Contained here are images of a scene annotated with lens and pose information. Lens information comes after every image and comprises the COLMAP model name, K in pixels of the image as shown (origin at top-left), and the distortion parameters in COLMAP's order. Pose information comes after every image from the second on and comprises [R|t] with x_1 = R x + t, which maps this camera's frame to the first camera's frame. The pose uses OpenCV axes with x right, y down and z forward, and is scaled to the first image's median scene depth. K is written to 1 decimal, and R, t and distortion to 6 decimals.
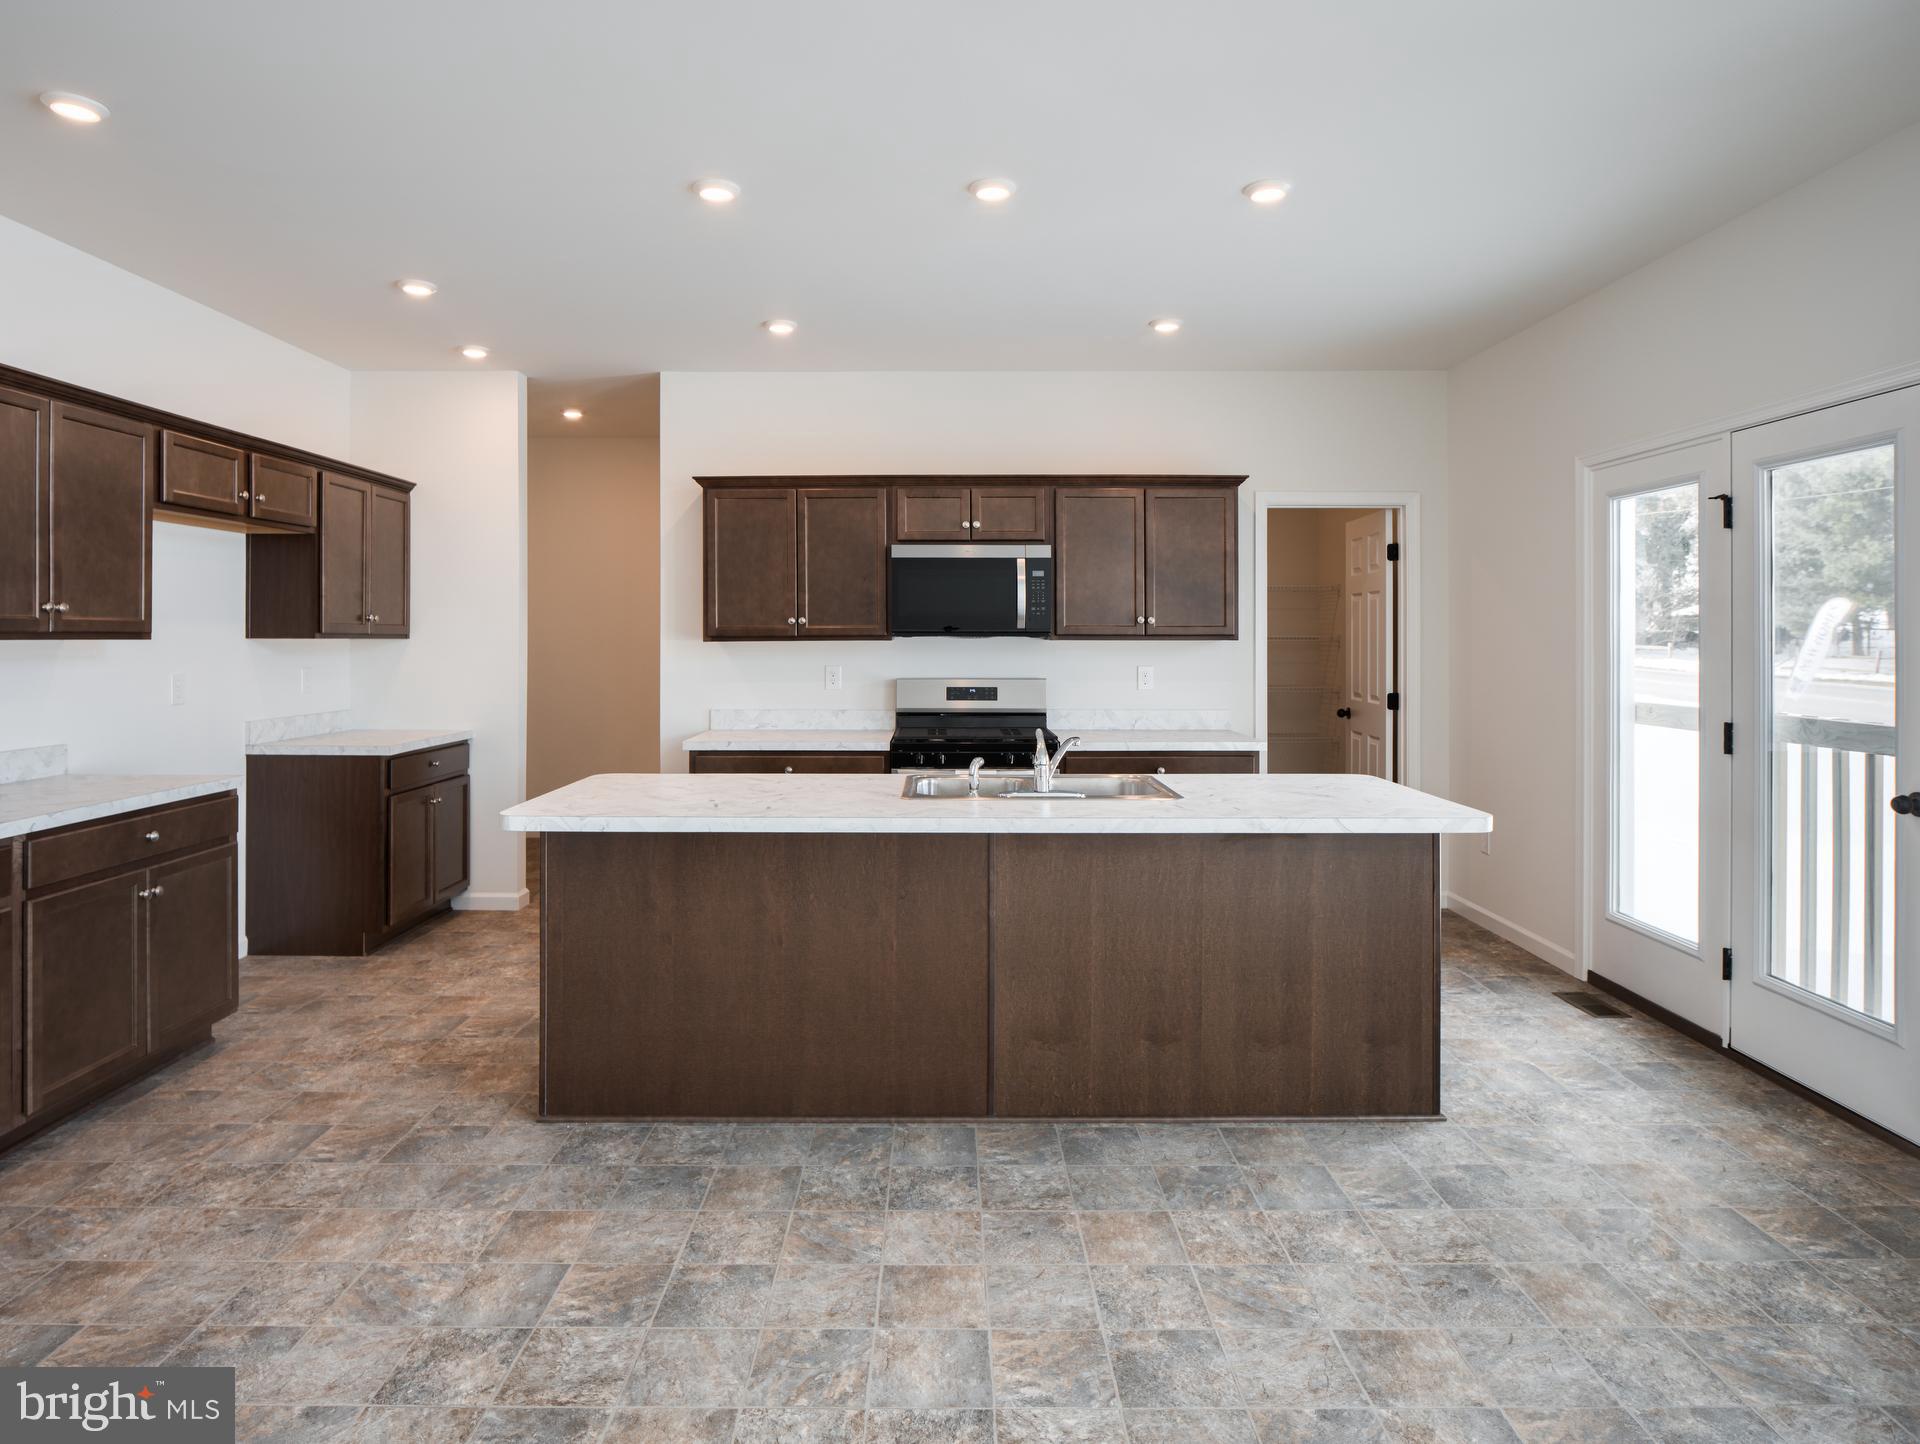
lens RADIAL K [[1098.6, 0, 927.2], [0, 1098.6, 626.2], [0, 0, 1]] dist [-0.012313, 0.002317]
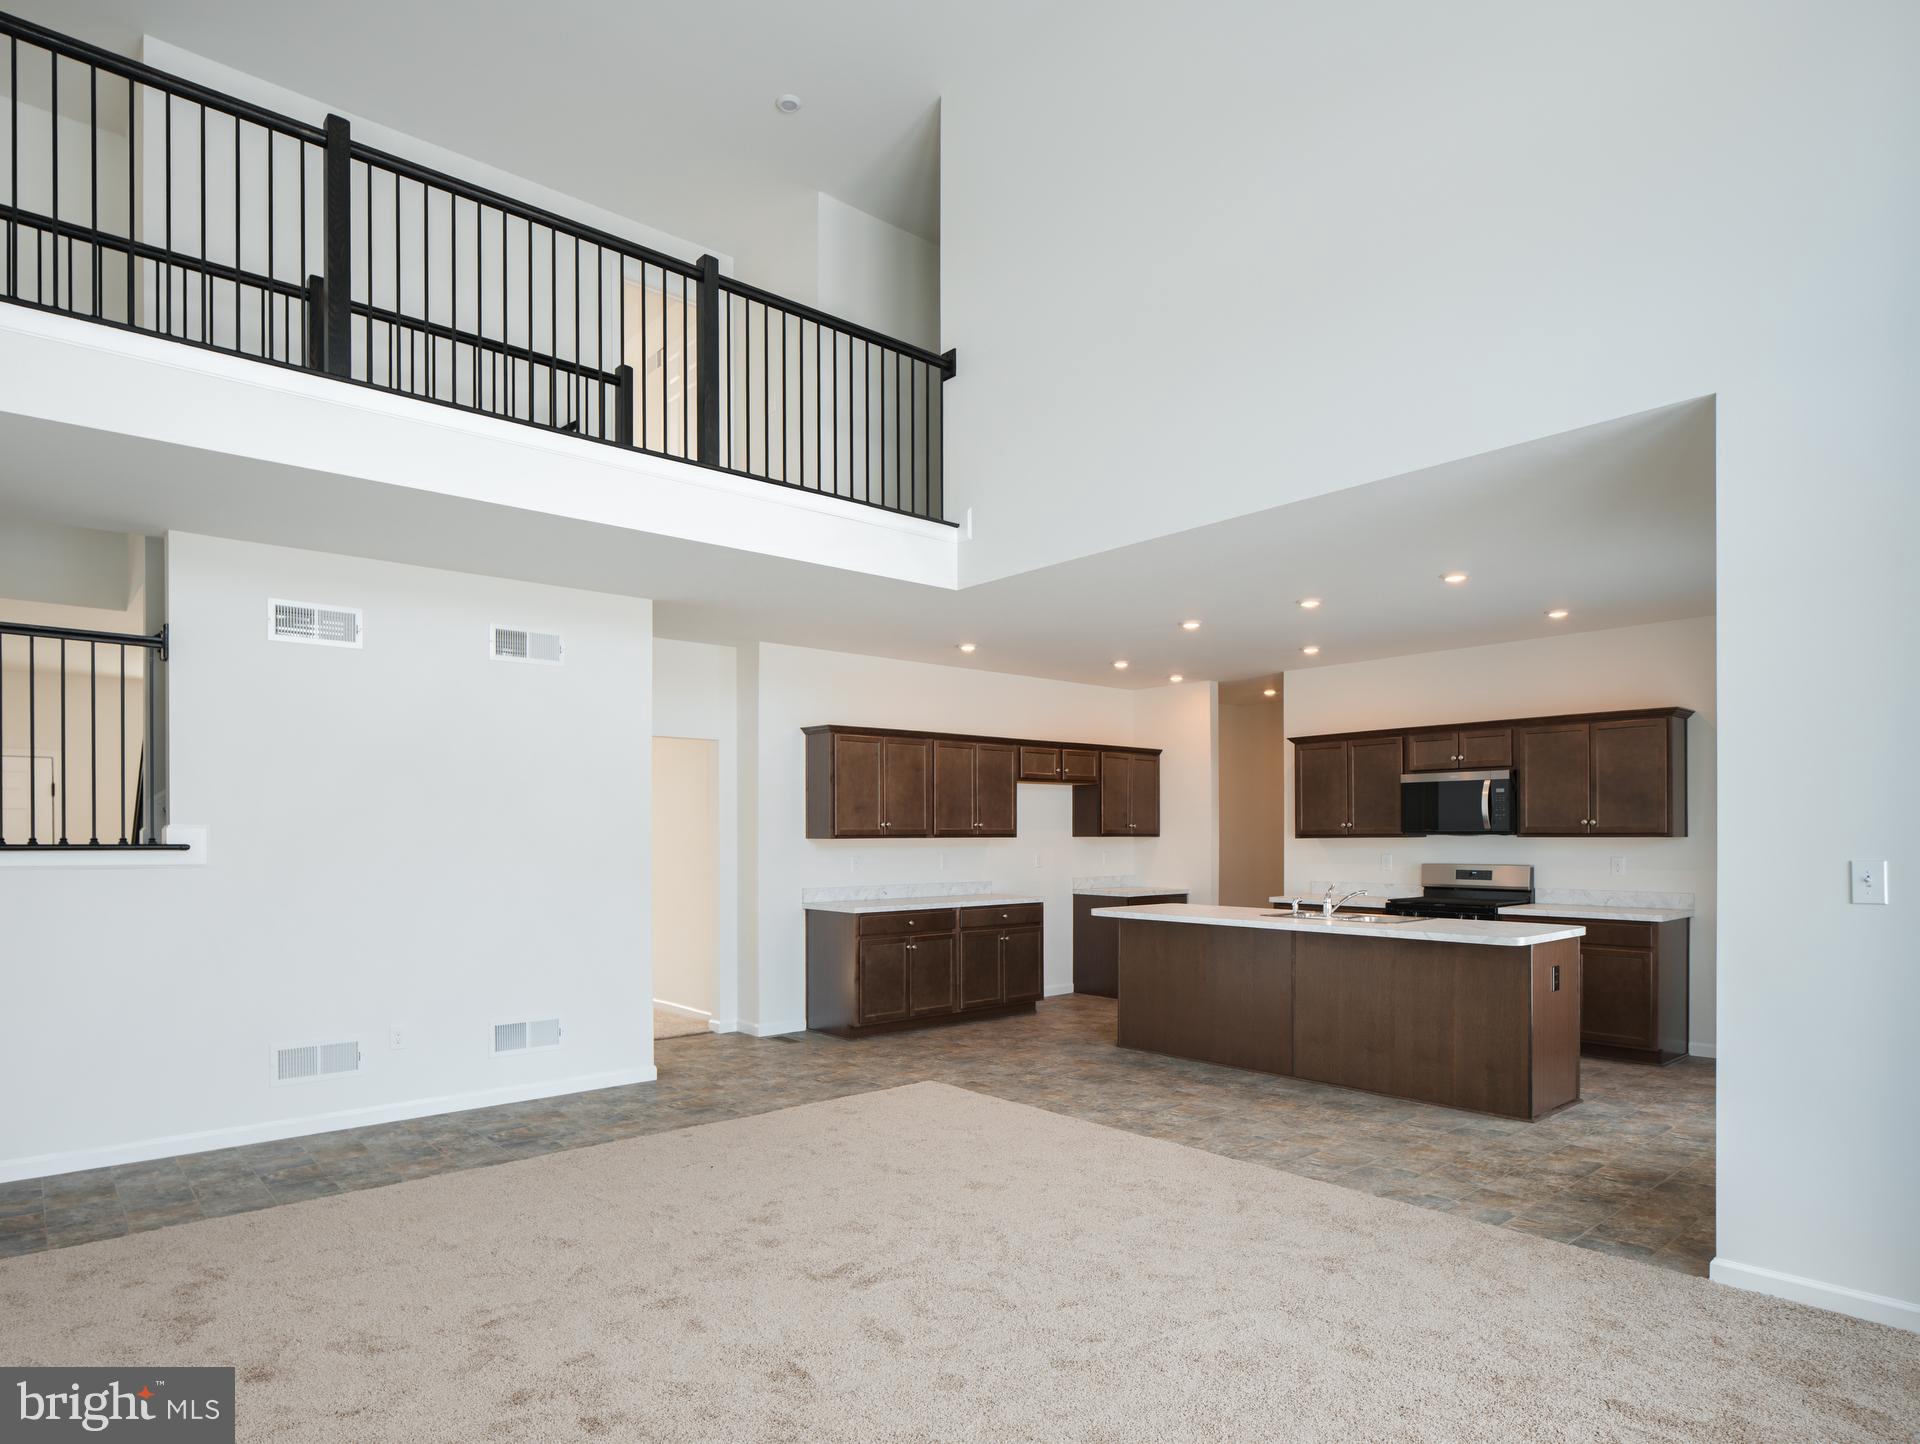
lens RADIAL K [[1098.6, 0, 943.4], [0, 1098.6, 832.3], [0, 0, 1]] dist [-0.012313, 0.002317]
pose [[0.649946, -0.003520, -0.759972, 0.756631], [0.010927, 0.999929, 0.004714, -0.008619], [0.759902, -0.011368, 0.649938, -0.504187]]
